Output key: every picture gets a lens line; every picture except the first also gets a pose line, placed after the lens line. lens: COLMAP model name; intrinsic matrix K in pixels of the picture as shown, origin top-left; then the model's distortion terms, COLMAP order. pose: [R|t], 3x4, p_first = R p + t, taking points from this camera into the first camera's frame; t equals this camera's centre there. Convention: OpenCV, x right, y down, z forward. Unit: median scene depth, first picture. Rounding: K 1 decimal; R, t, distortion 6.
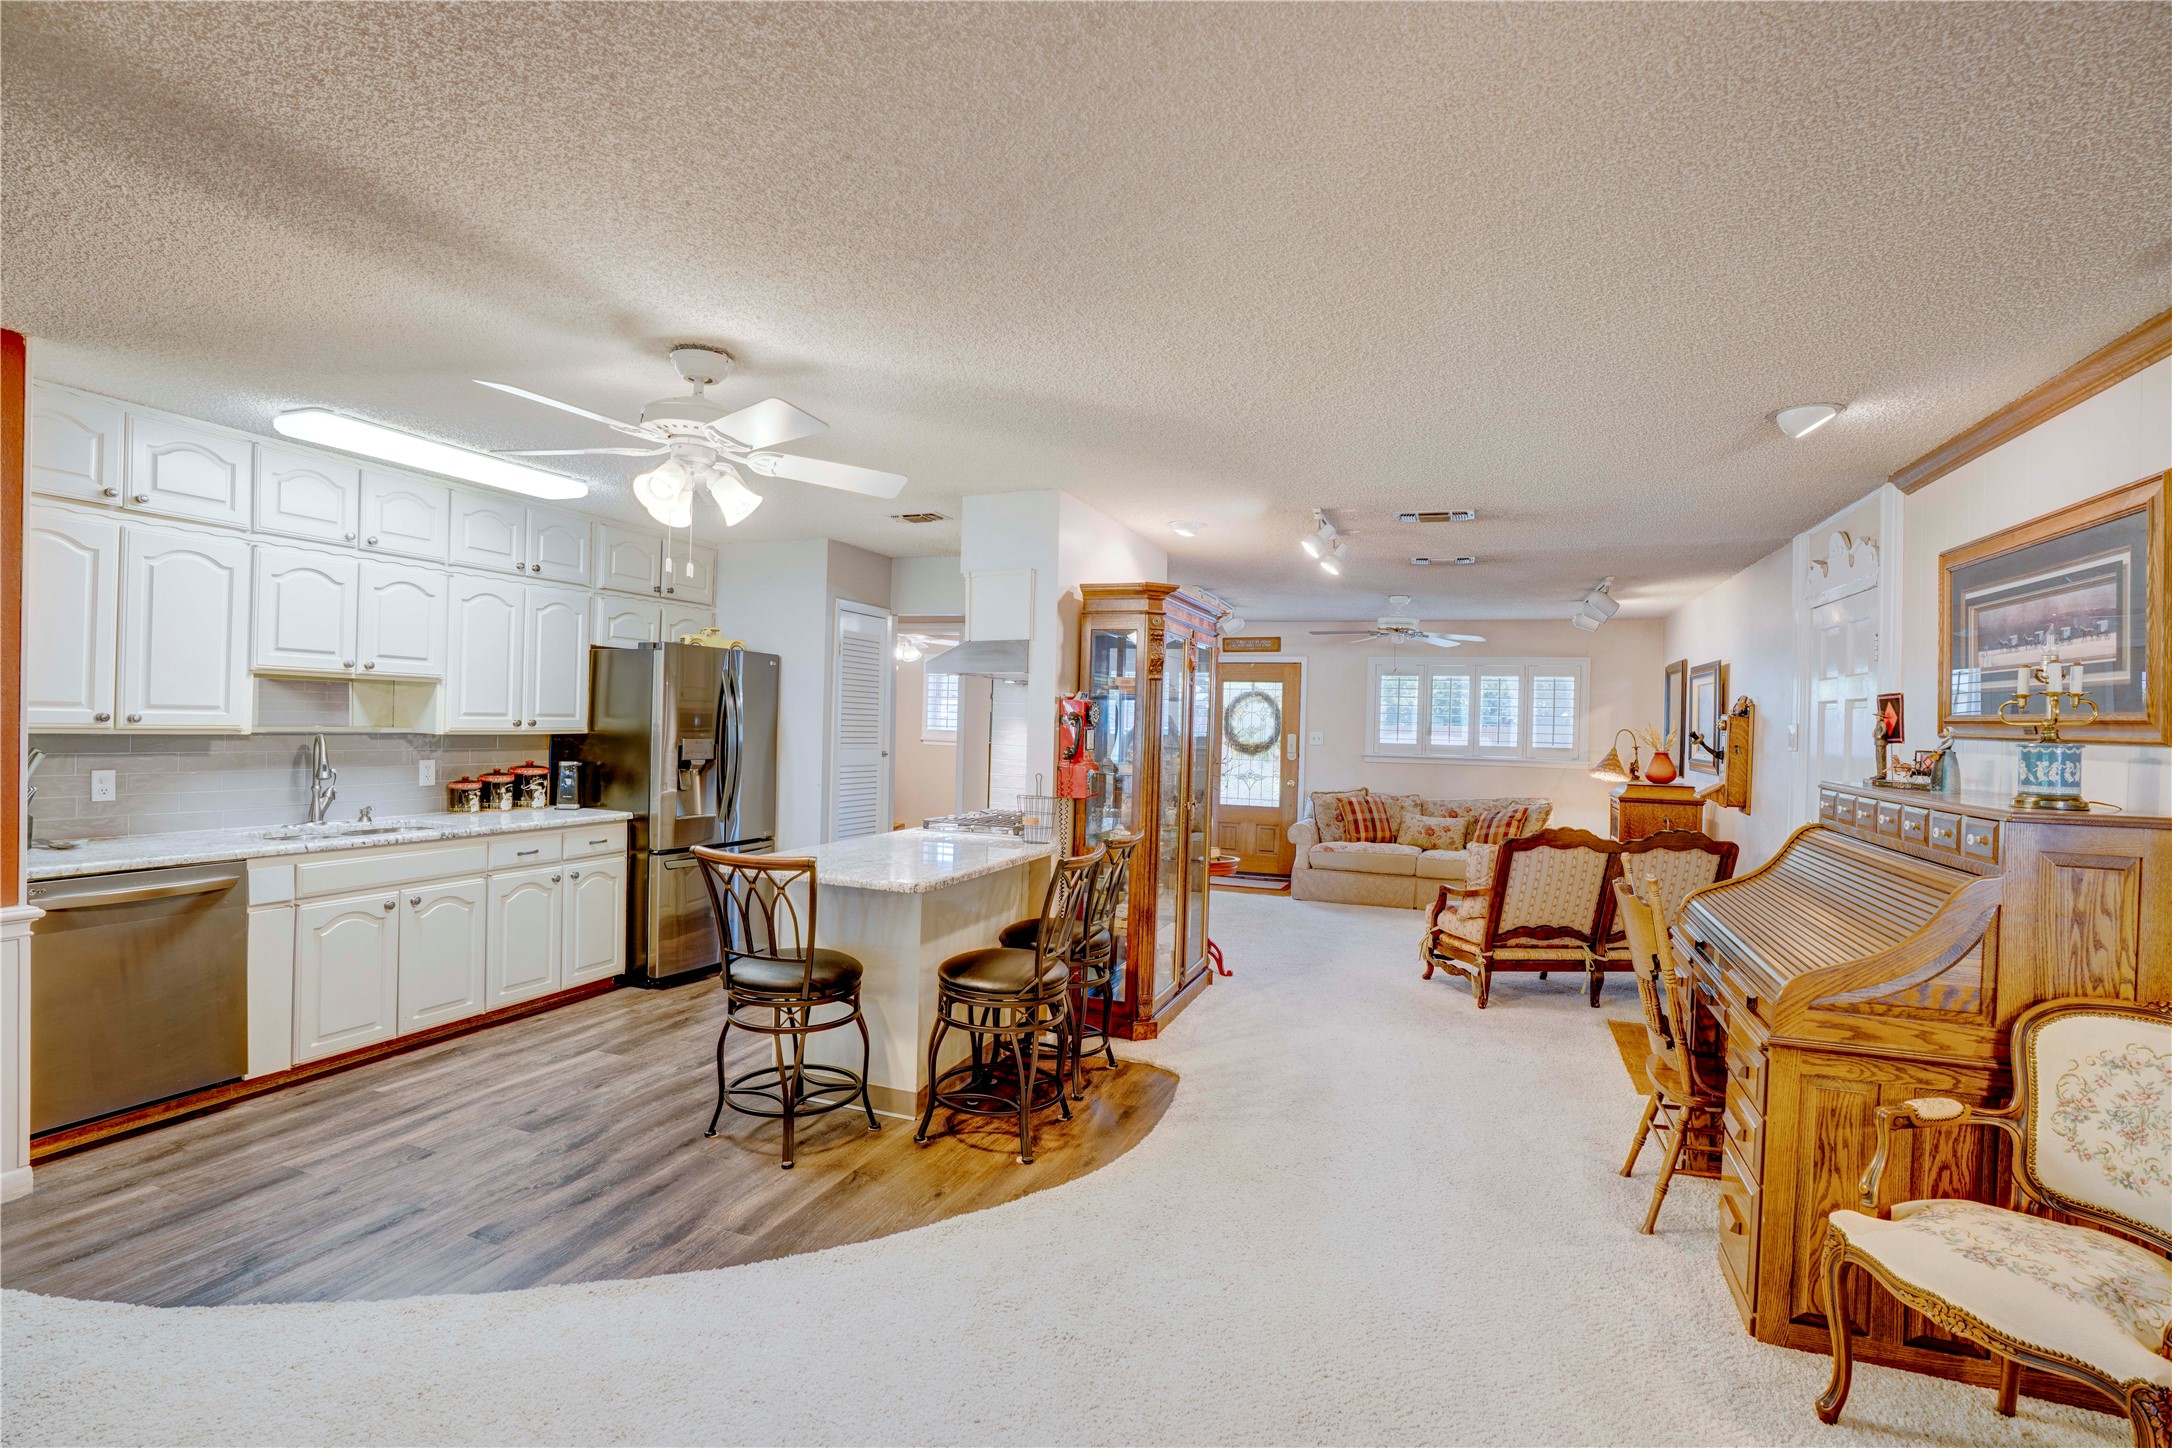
lens RADIAL K [[990.6, 0, 1094.0], [0, 990.6, 725.6], [0, 0, 1]] dist [-0.012909, 0.000052]
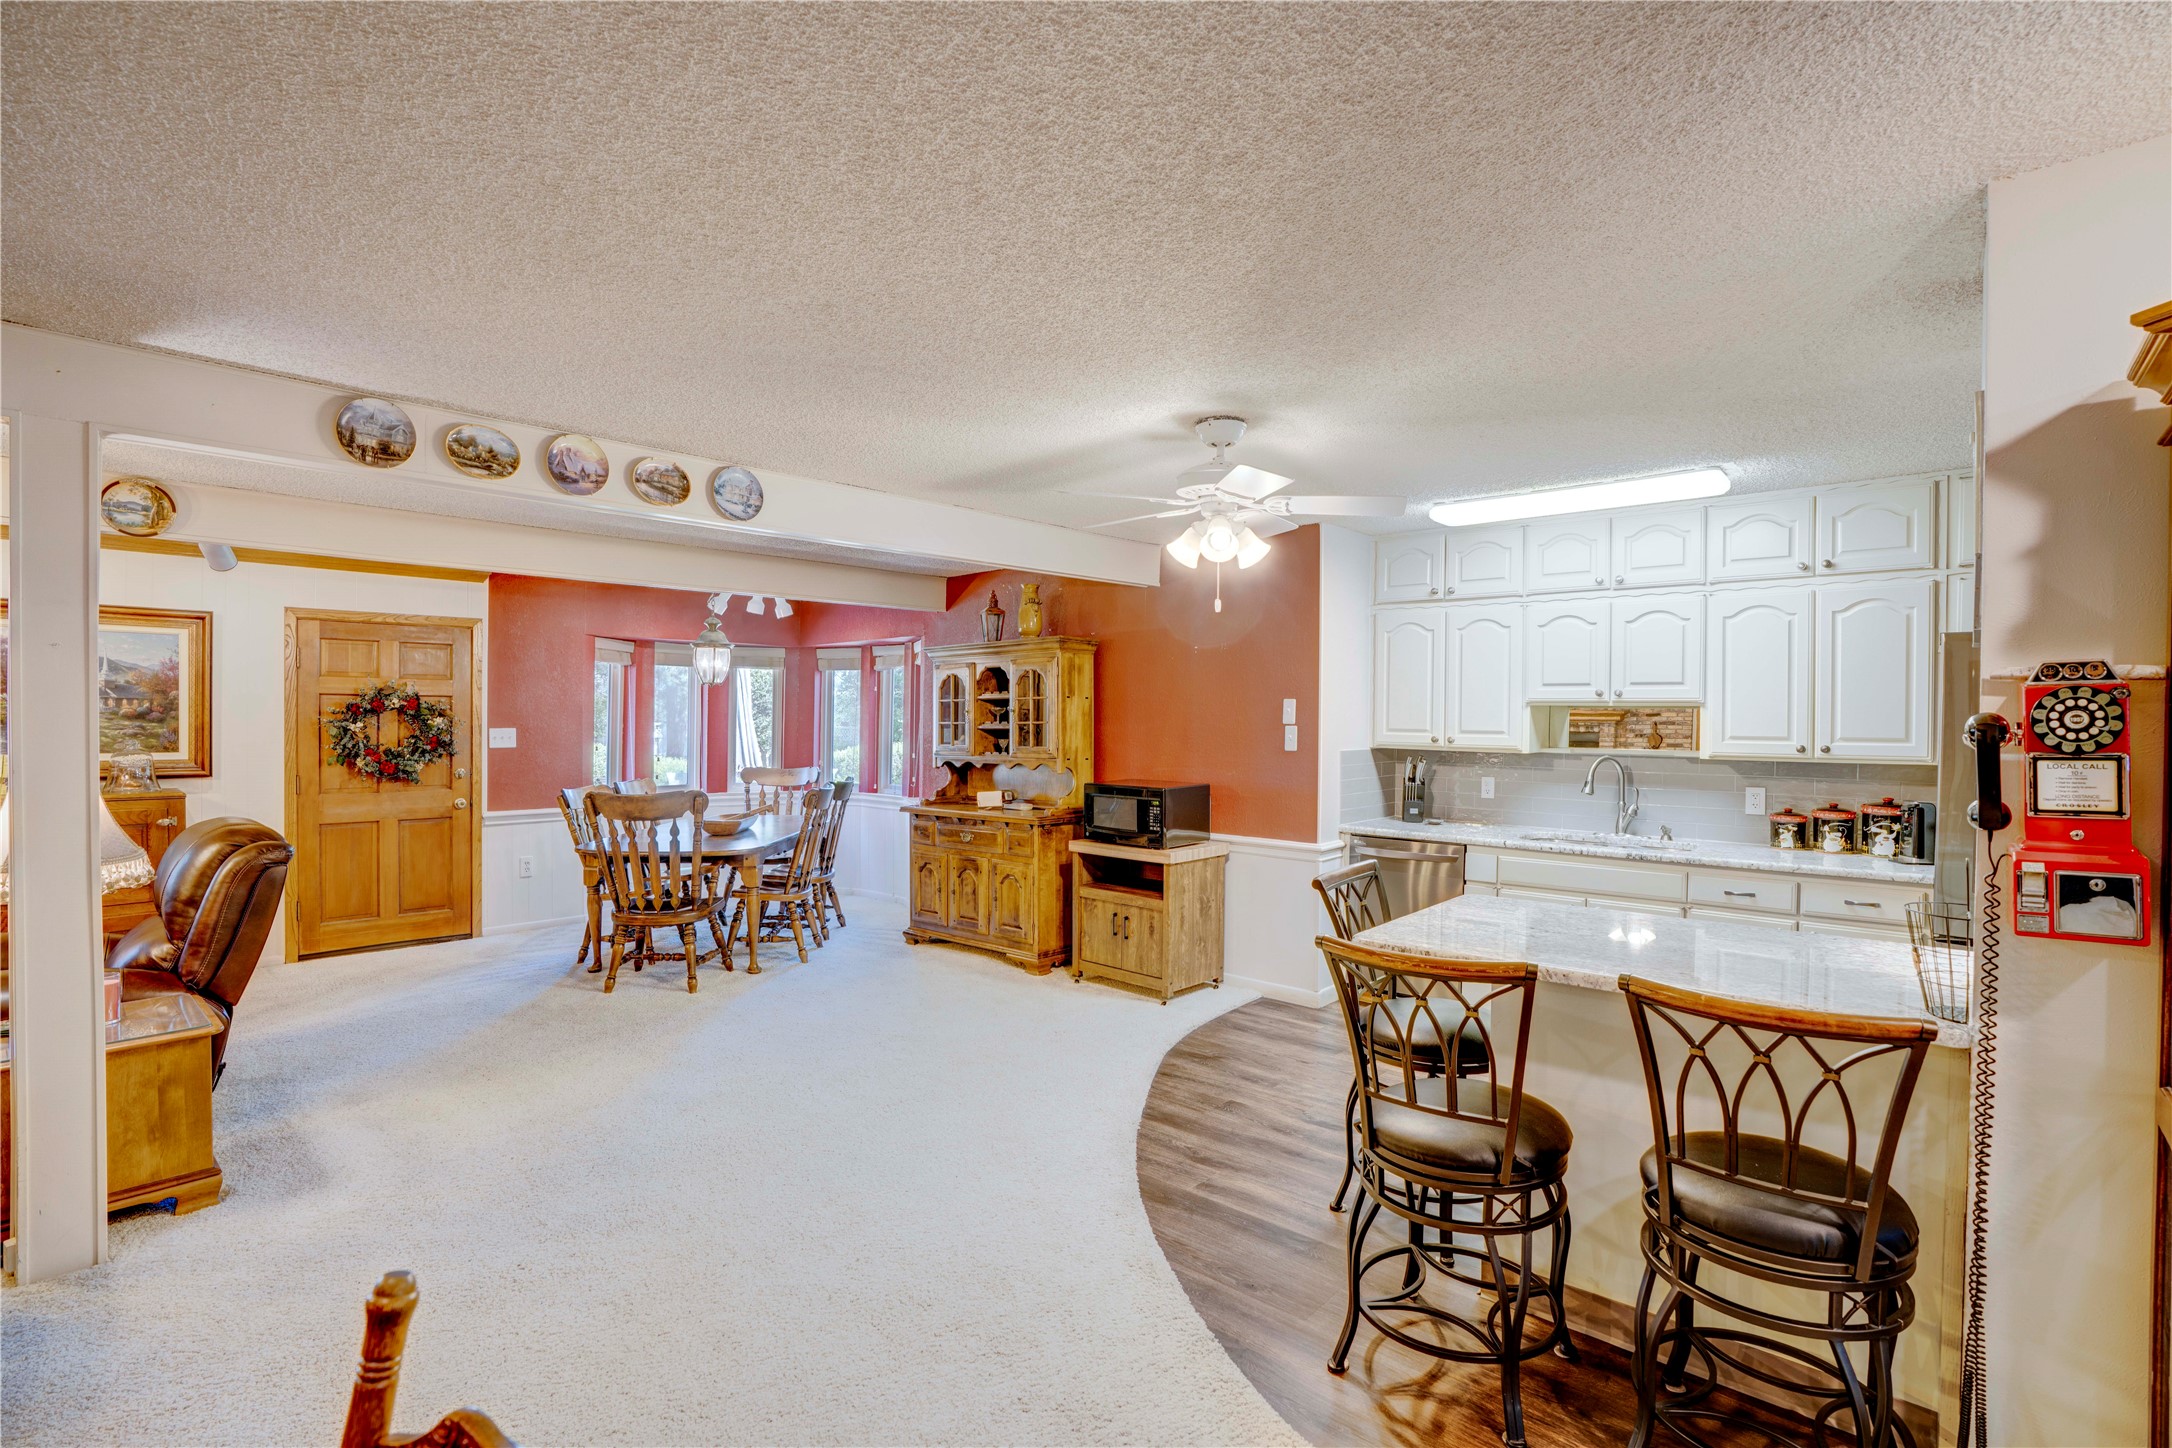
lens RADIAL K [[990.6, 0, 1094.0], [0, 990.6, 725.6], [0, 0, 1]] dist [-0.012909, 0.000052]
pose [[-0.325991, -0.024767, -0.945048, 0.497644], [-0.023389, 0.999562, -0.018128, 0.008241], [0.945084, 0.016194, -0.326427, 0.812221]]
